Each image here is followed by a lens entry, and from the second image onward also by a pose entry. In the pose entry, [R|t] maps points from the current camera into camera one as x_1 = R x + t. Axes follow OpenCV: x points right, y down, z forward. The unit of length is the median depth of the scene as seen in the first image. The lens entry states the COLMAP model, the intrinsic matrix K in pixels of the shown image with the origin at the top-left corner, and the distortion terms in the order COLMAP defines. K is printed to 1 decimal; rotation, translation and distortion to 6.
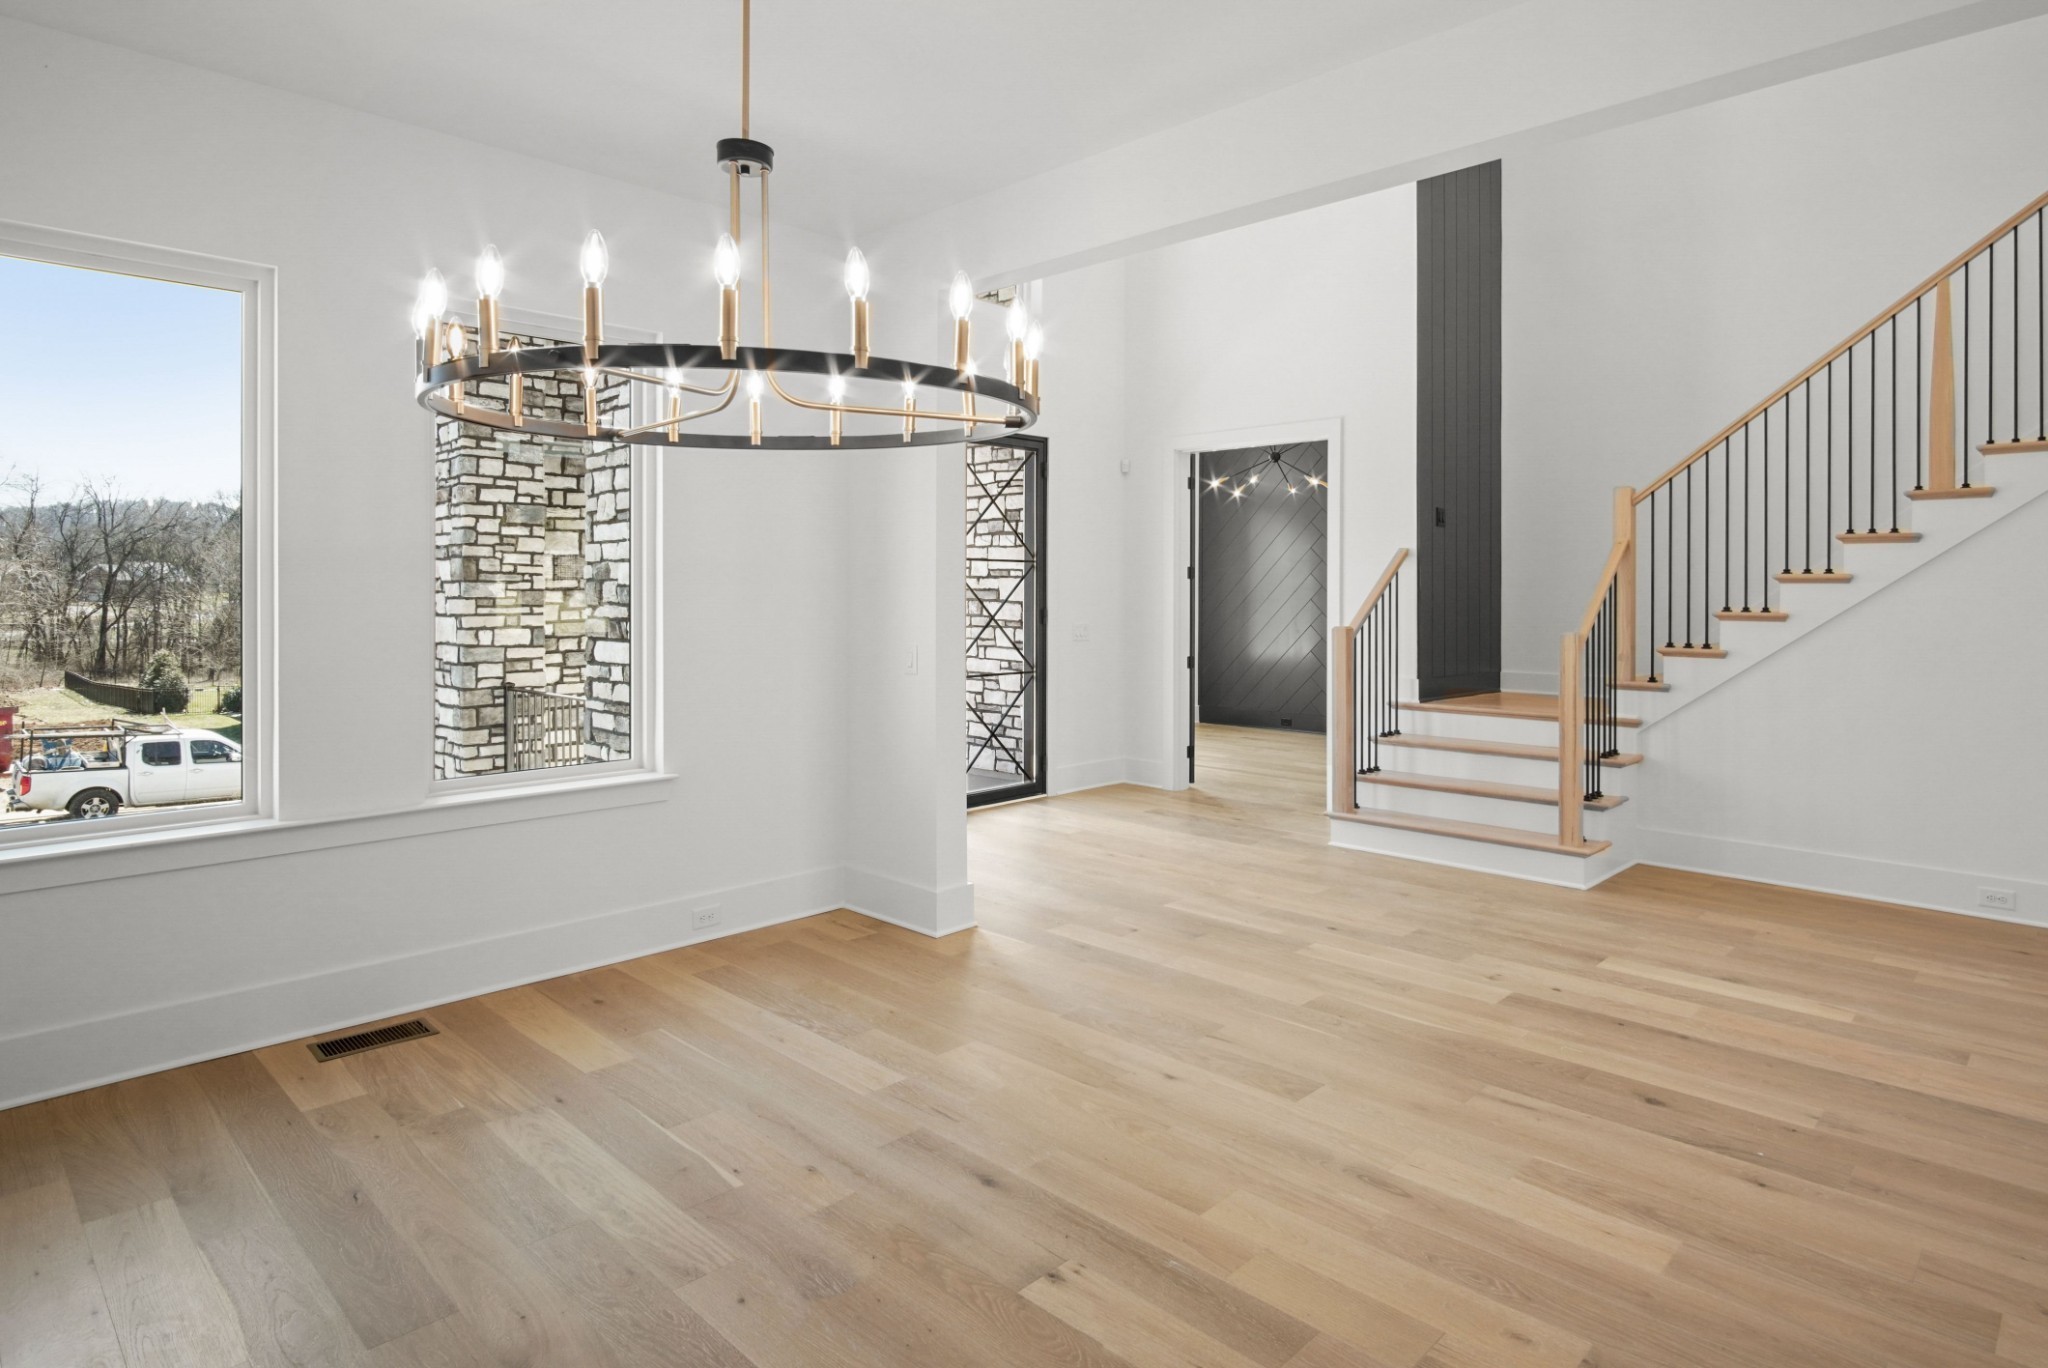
lens RADIAL K [[1126.5, 0, 1022.8], [0, 1126.5, 590.5], [0, 0, 1]] dist [-0.003485, -0.001293]
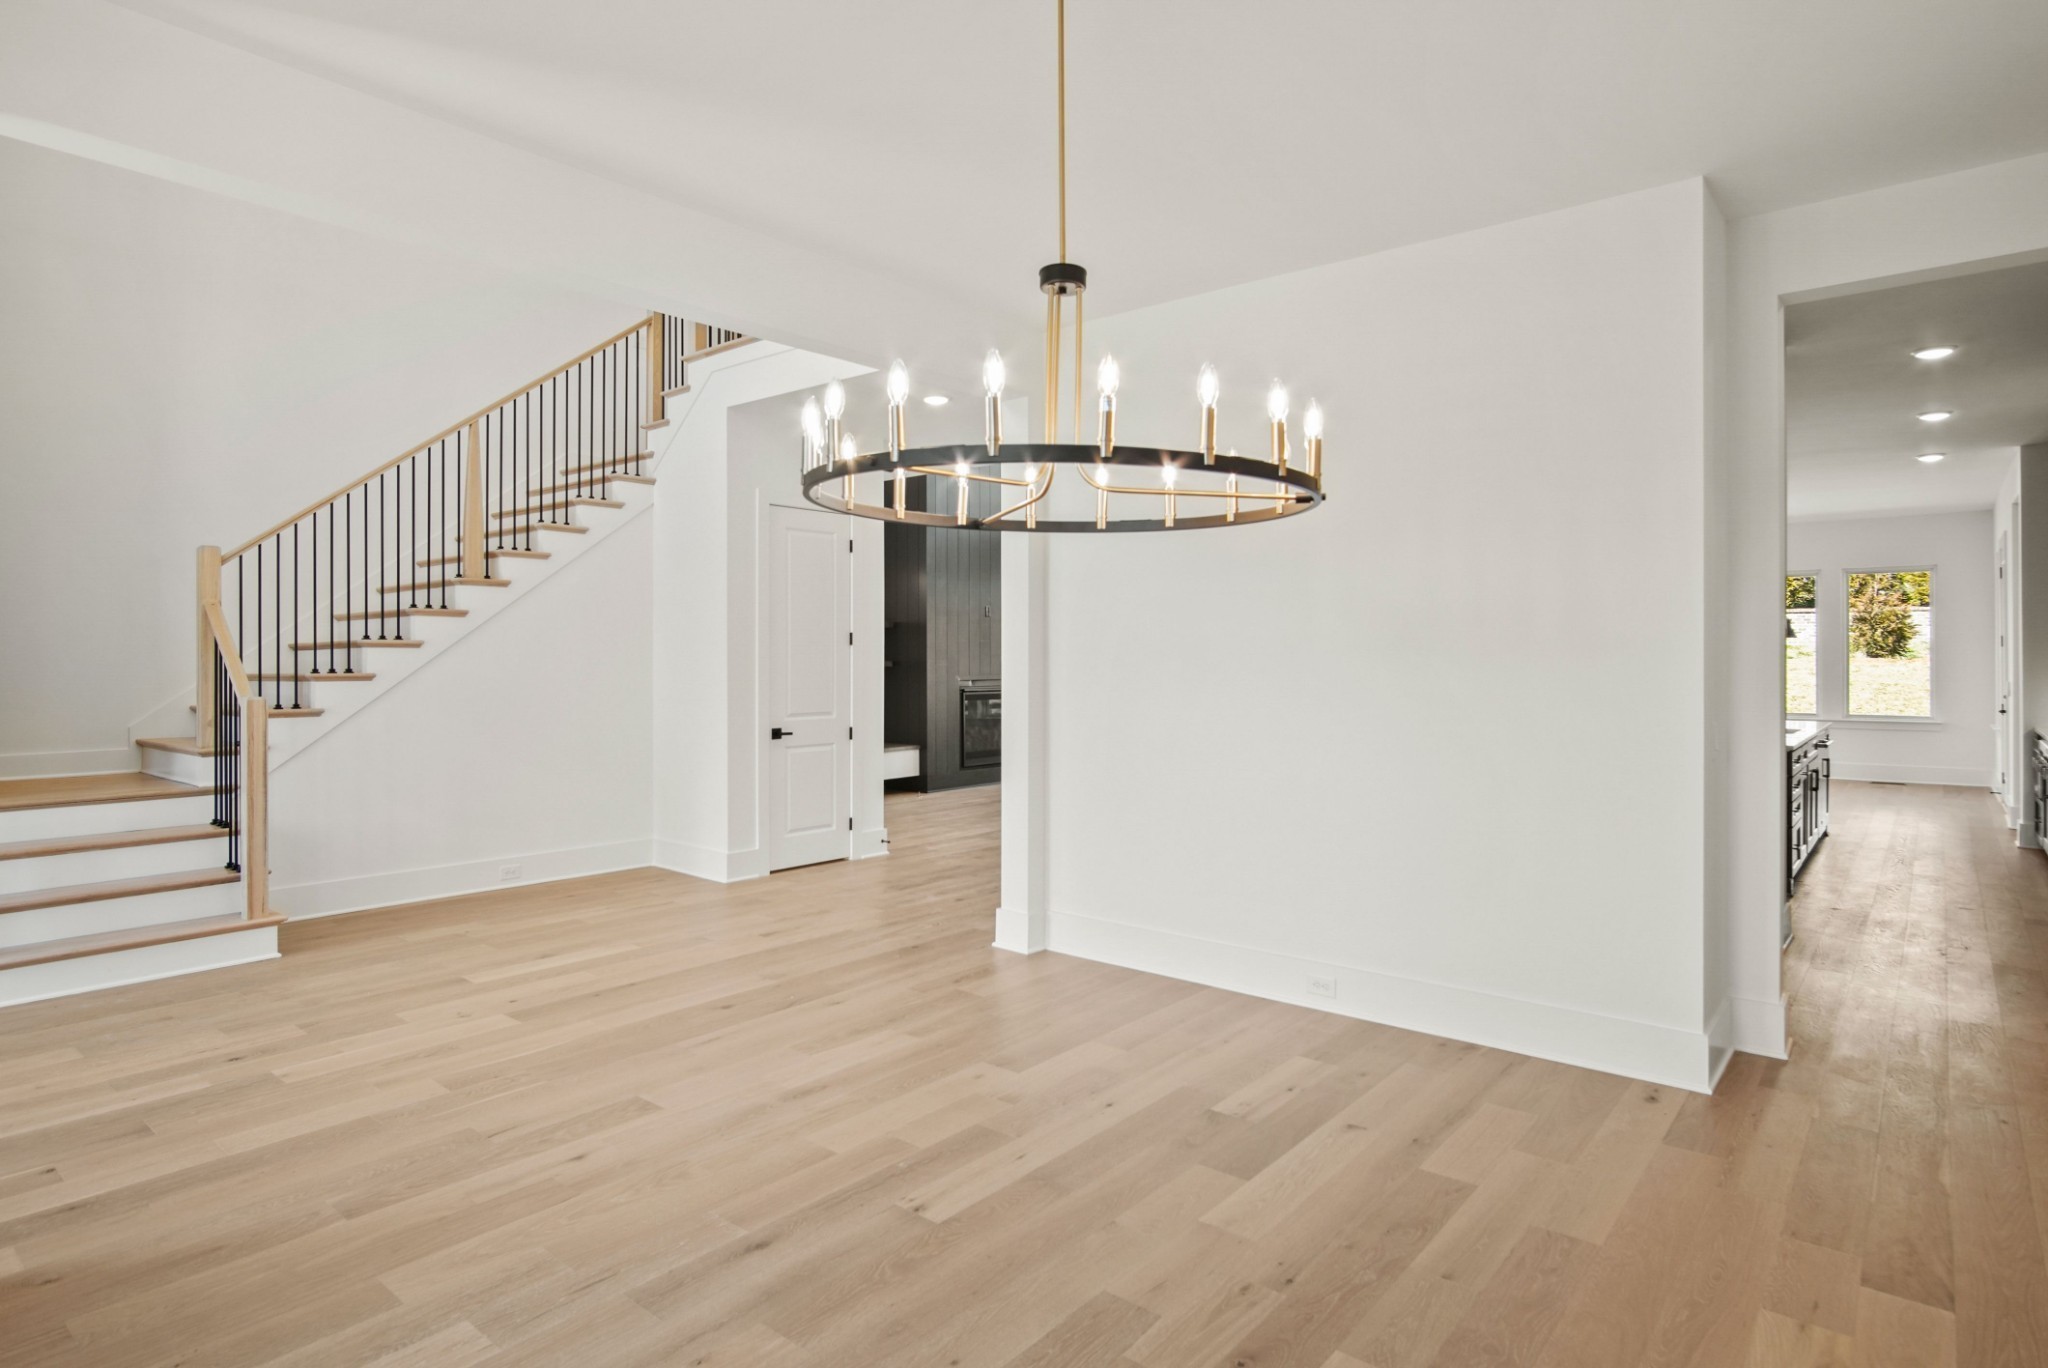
lens RADIAL K [[1111.8, 0, 1024.0], [0, 1111.8, 684.0], [0, 0, 1]] dist [-0.007201, -0.002372]
pose [[-0.087748, -0.025189, 0.995824, -0.889343], [-0.001857, 0.999683, 0.025123, 0.002289], [-0.996141, 0.000356, -0.087767, 0.746284]]
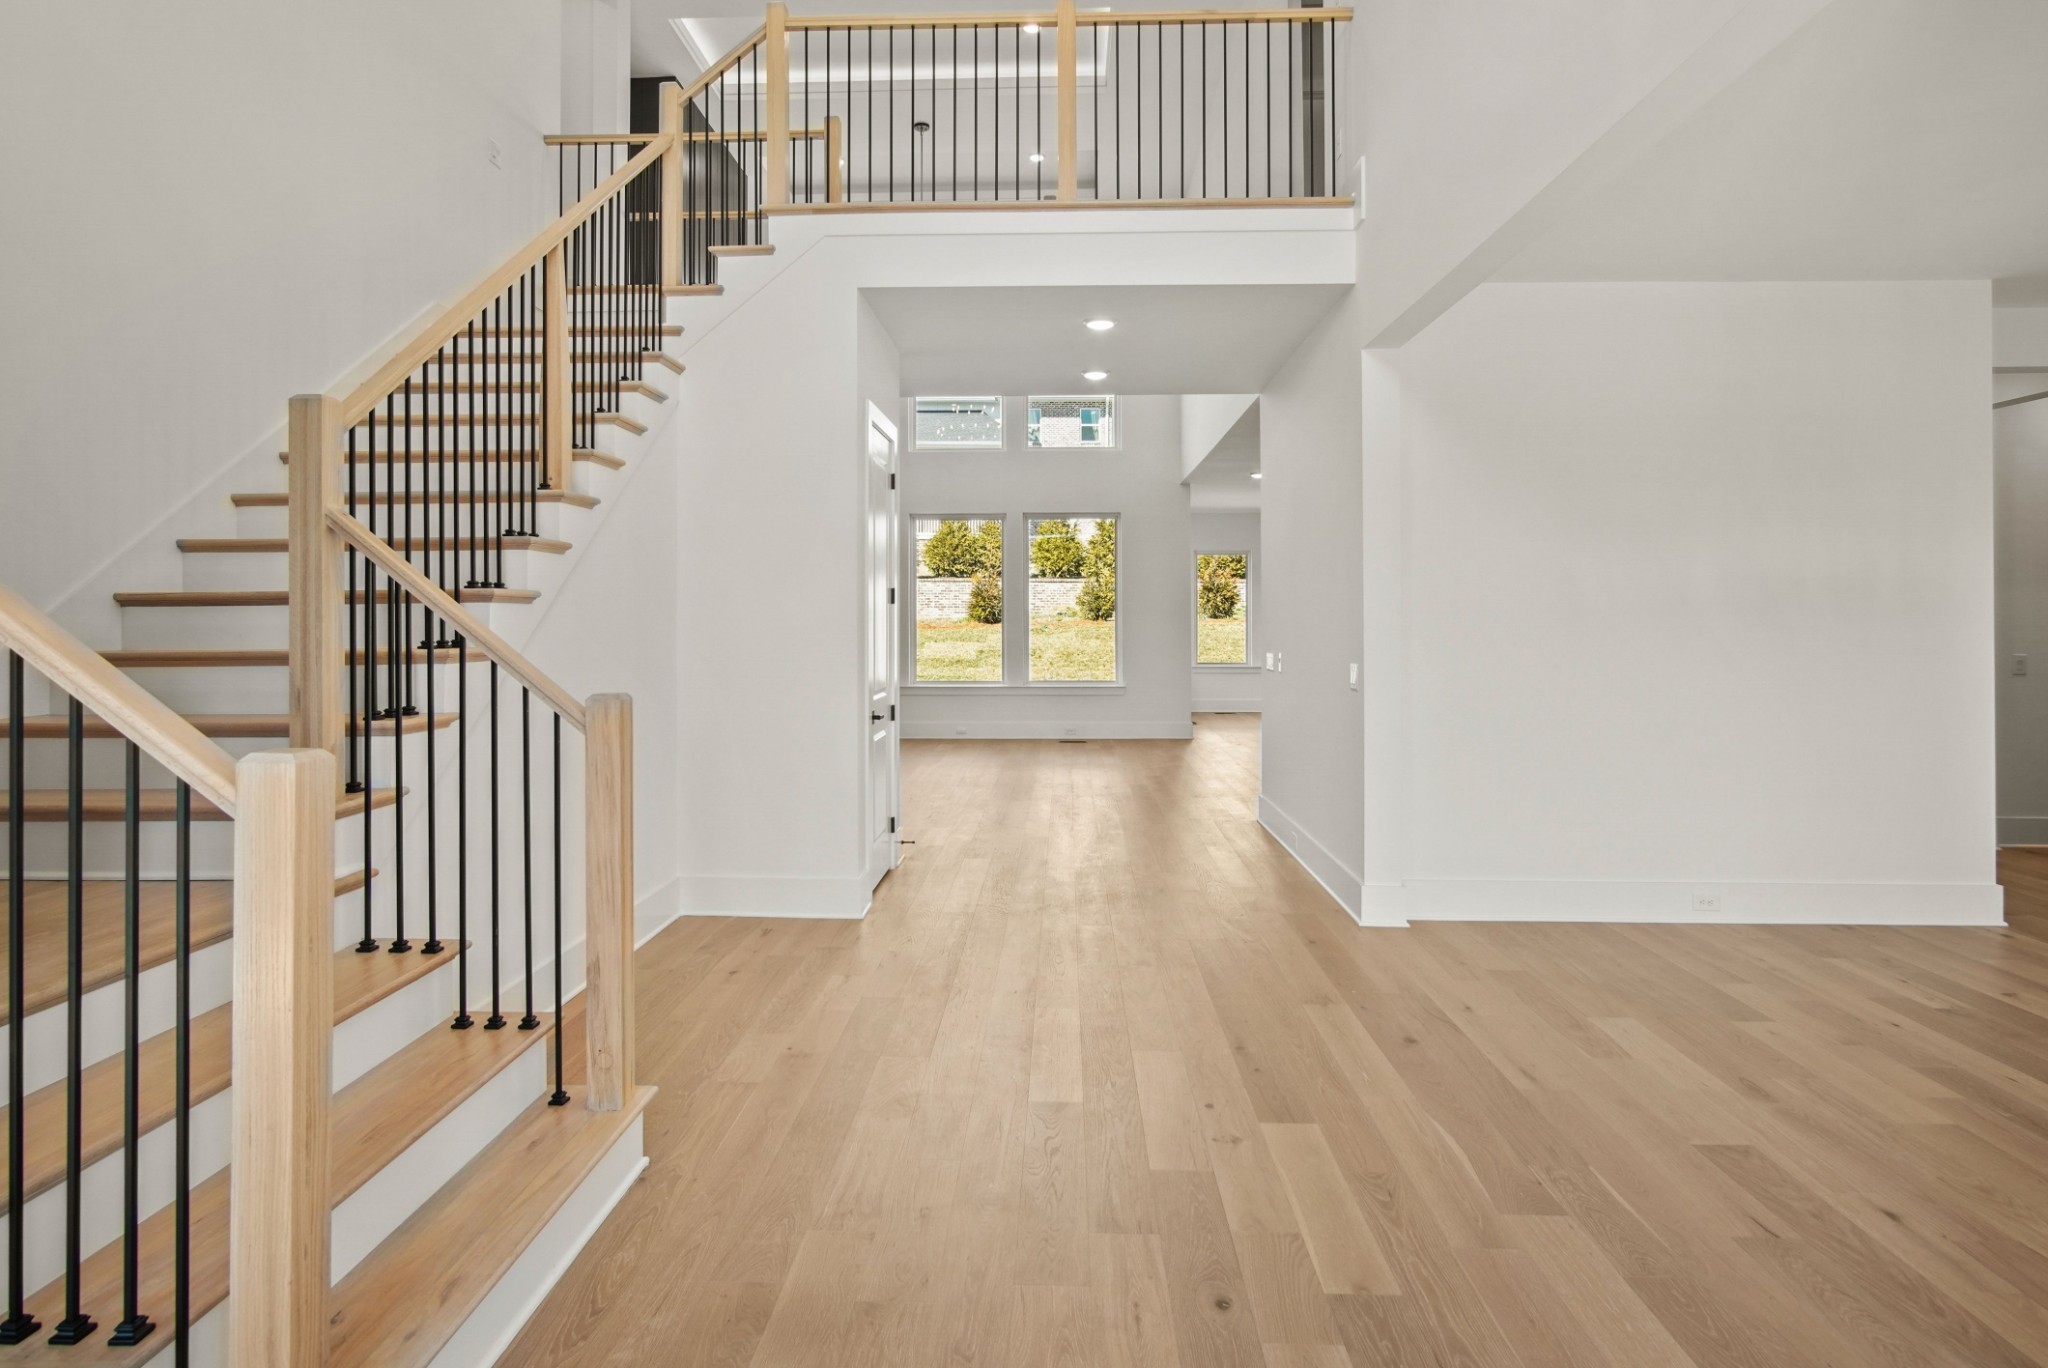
lens RADIAL K [[1126.5, 0, 1034.5], [0, 1126.5, 628.6], [0, 0, 1]] dist [-0.001337, 0.001539]
pose [[-0.683463, -0.004969, 0.729968, -0.037525], [0.001341, 0.999967, 0.008063, 0.007127], [-0.729984, 0.006490, -0.683434, 2.113998]]
